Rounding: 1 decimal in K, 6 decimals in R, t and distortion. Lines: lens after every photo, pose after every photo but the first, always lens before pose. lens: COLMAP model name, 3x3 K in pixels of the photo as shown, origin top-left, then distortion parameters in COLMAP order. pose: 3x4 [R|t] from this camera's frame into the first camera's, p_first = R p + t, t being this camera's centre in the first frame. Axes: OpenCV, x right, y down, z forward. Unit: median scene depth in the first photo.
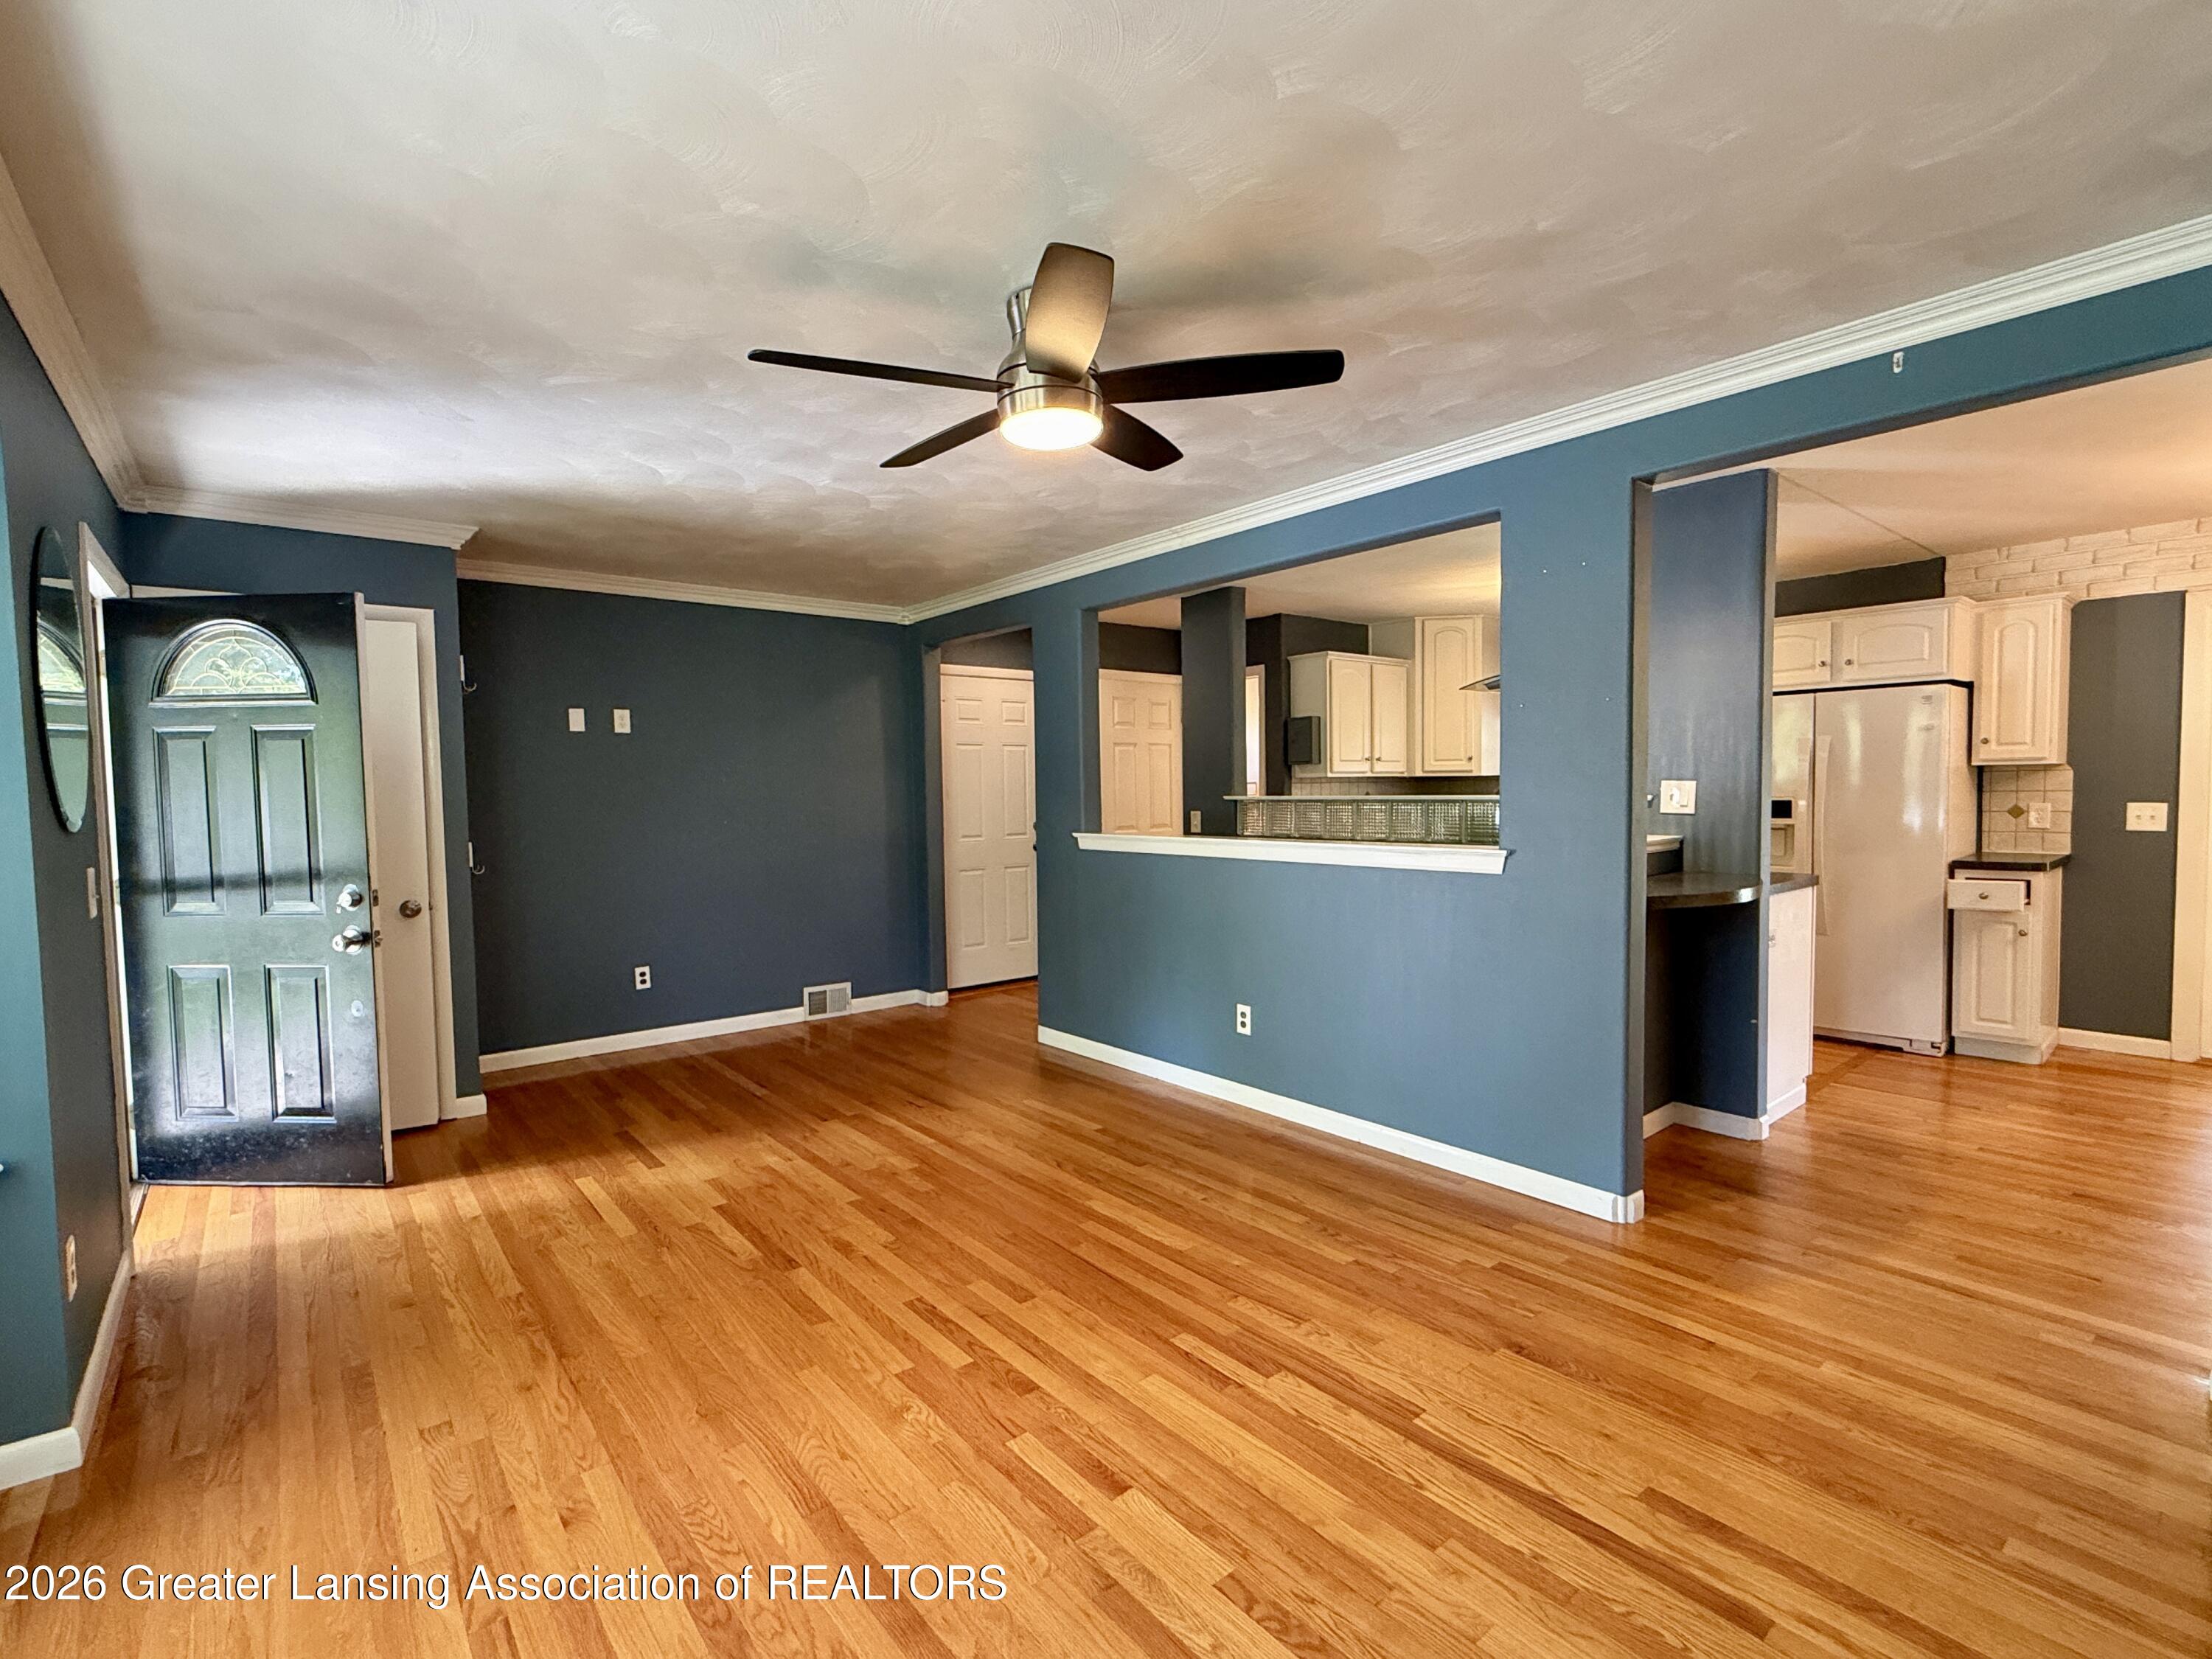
lens RADIAL K [[1022.0, 0, 1100.1], [0, 1022.0, 840.2], [0, 0, 1]] dist [-0.000334, -0.000407]
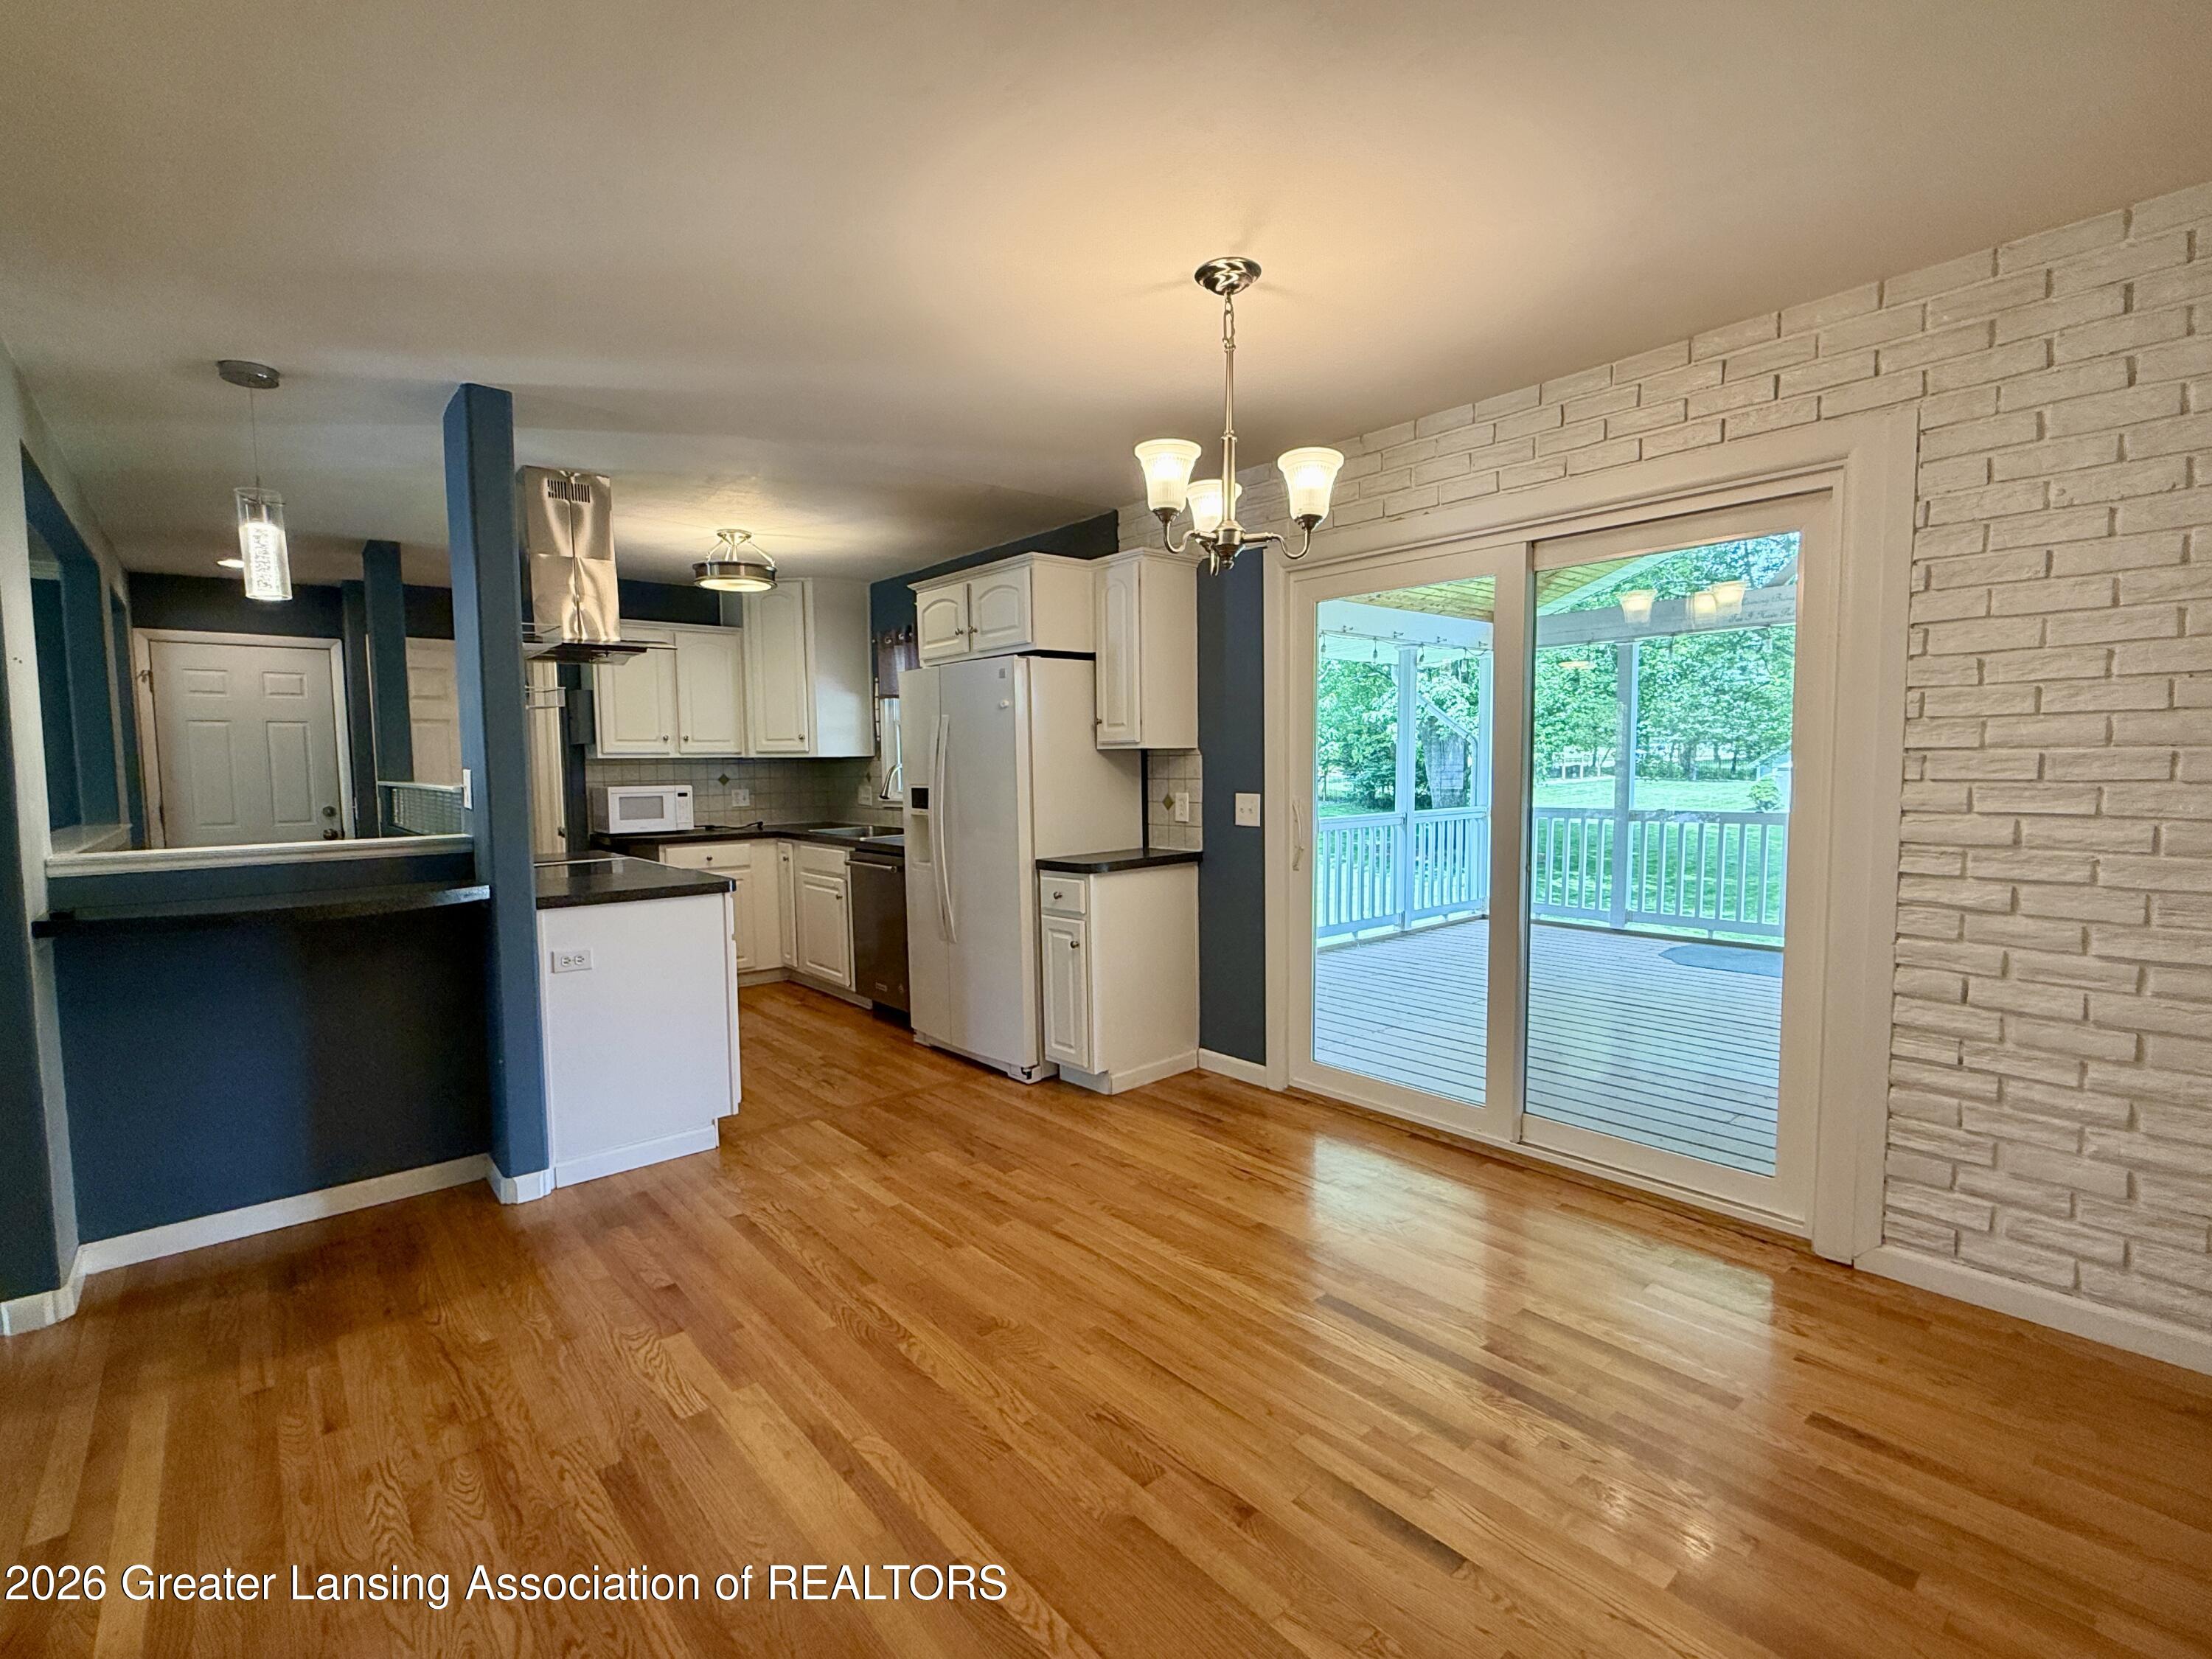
lens RADIAL K [[1022.0, 0, 1091.7], [0, 1022.0, 829.5], [0, 0, 1]] dist [-0.000334, -0.000407]
pose [[0.999902, 0.002061, 0.013865, 1.107234], [-0.002282, 0.999870, 0.015989, -0.024858], [-0.013831, -0.016019, 0.999776, 0.167930]]
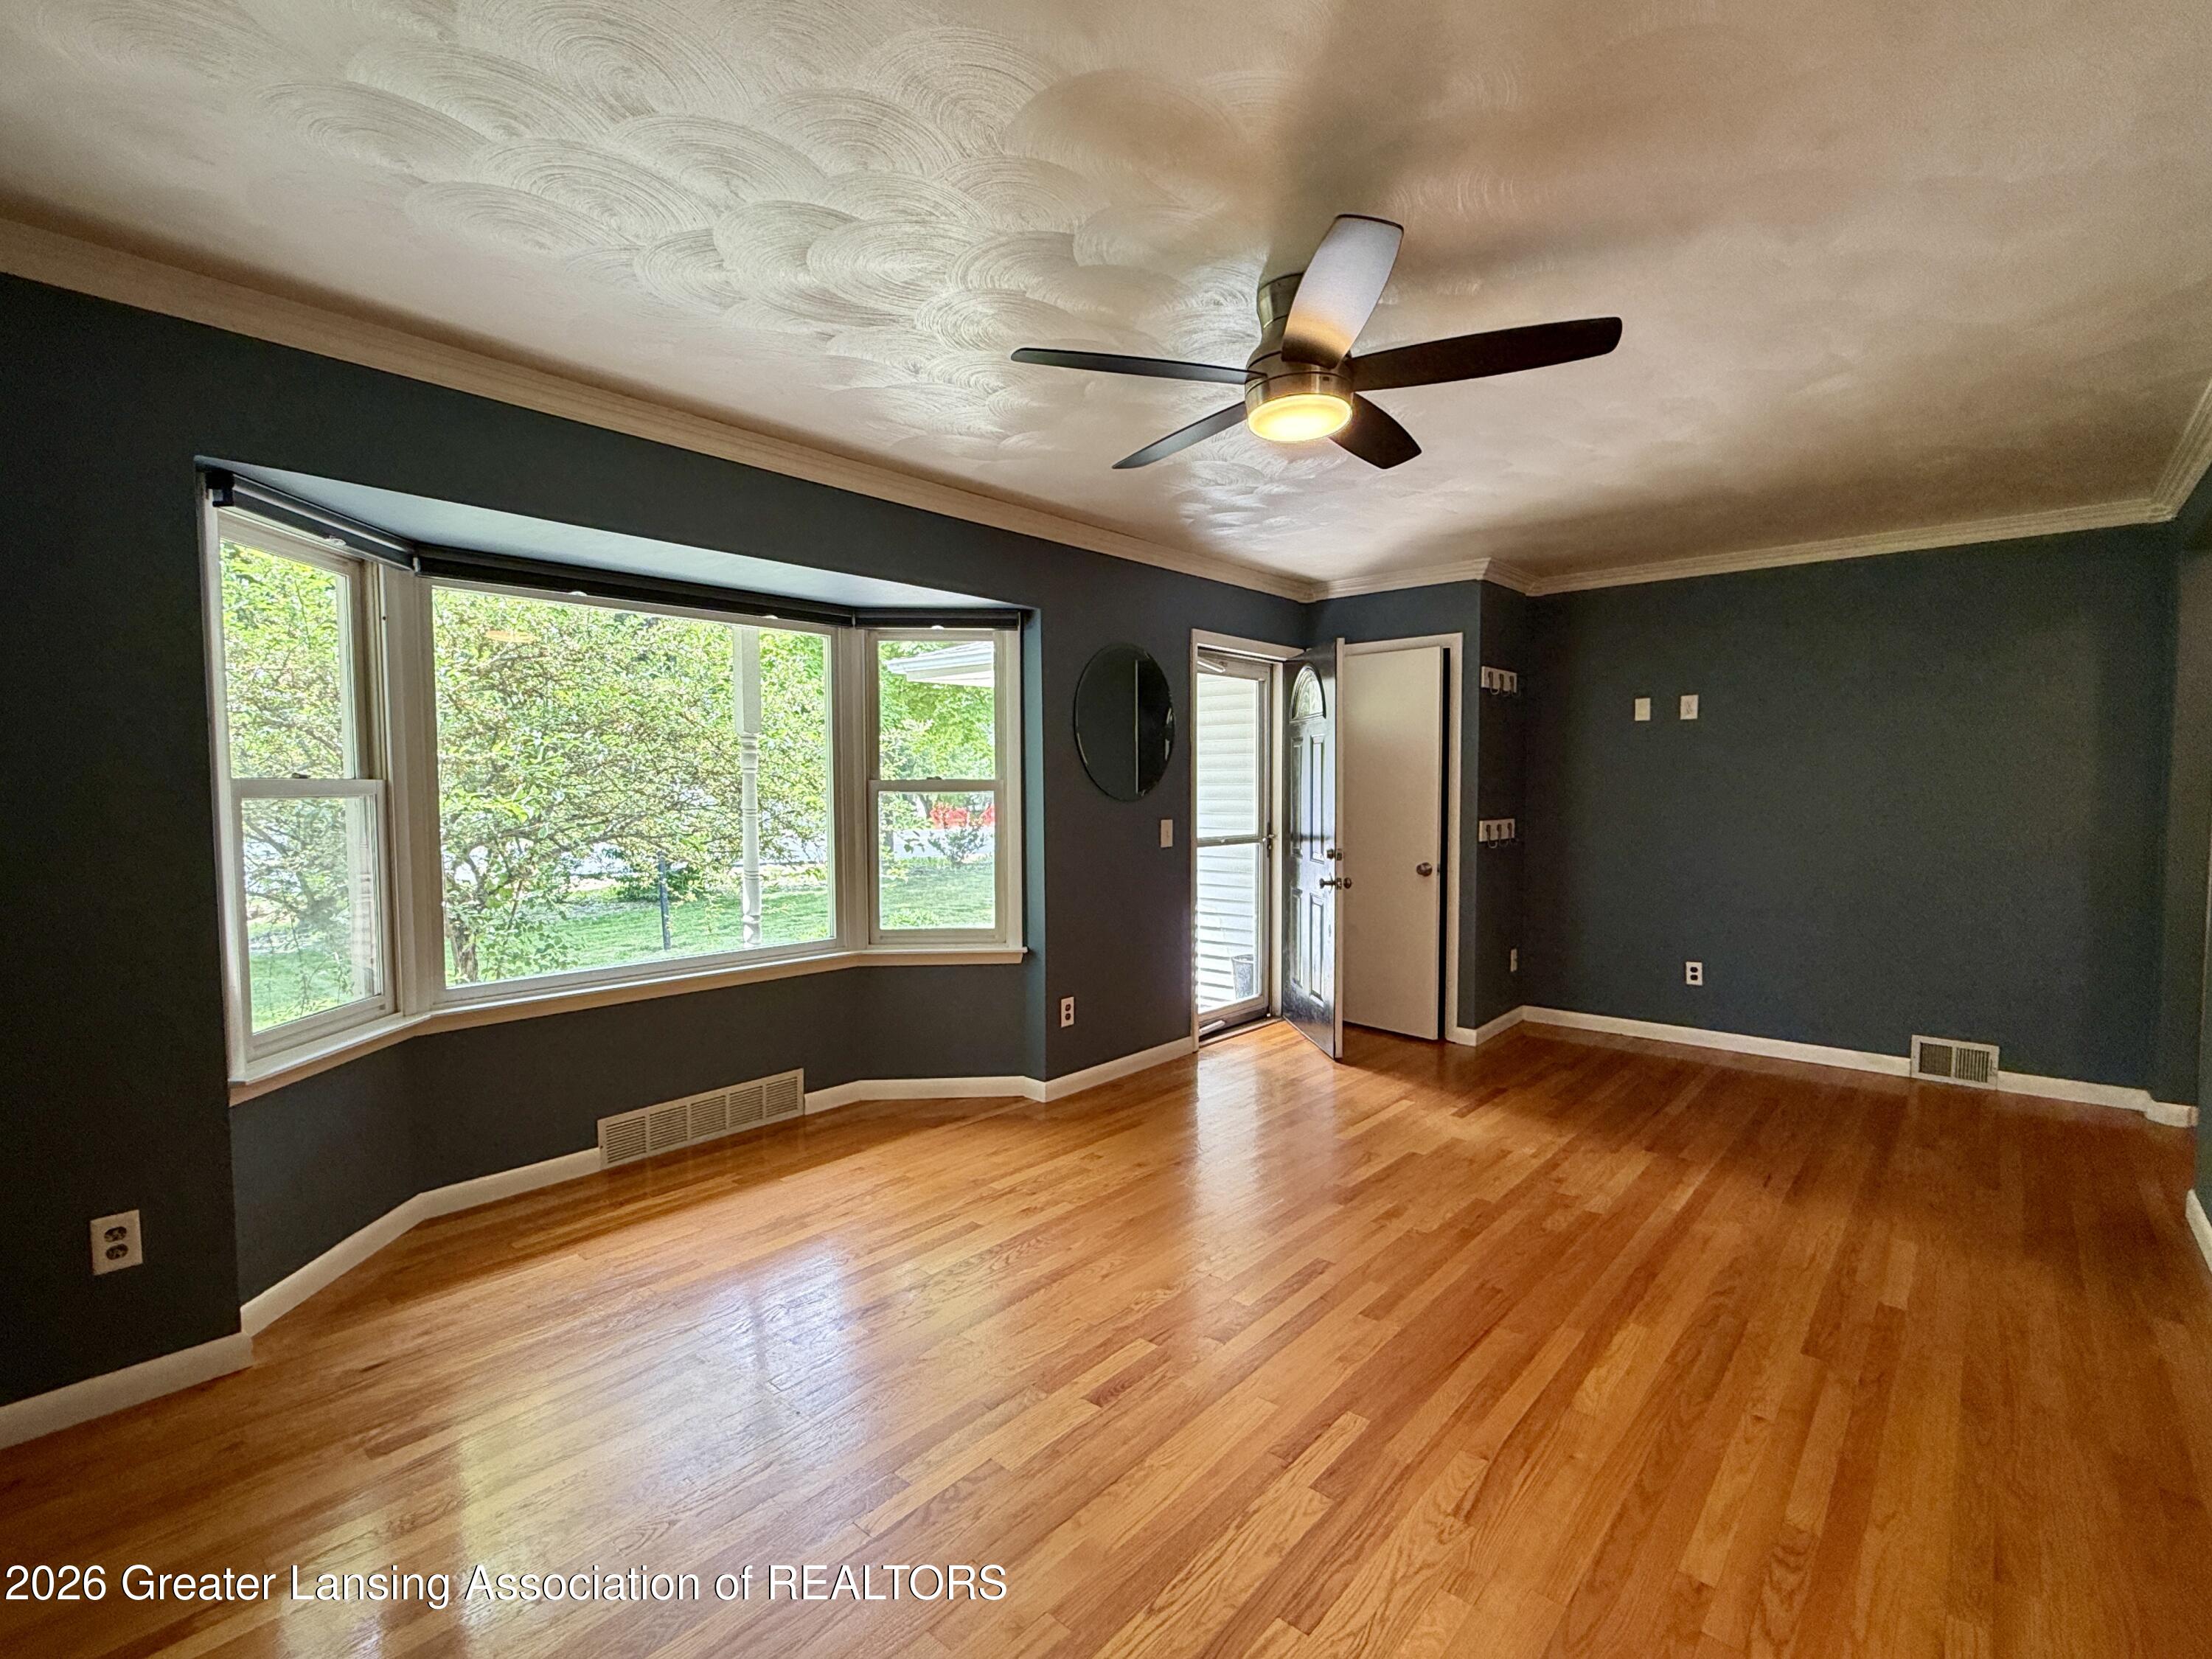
lens RADIAL K [[1022.0, 0, 1108.5], [0, 1022.0, 841.8], [0, 0, 1]] dist [-0.000334, -0.000407]
pose [[0.168681, 0.068560, -0.983283, 0.569985], [-0.051250, 0.996839, 0.060713, -0.027530], [0.984337, 0.040152, 0.171662, 0.413377]]
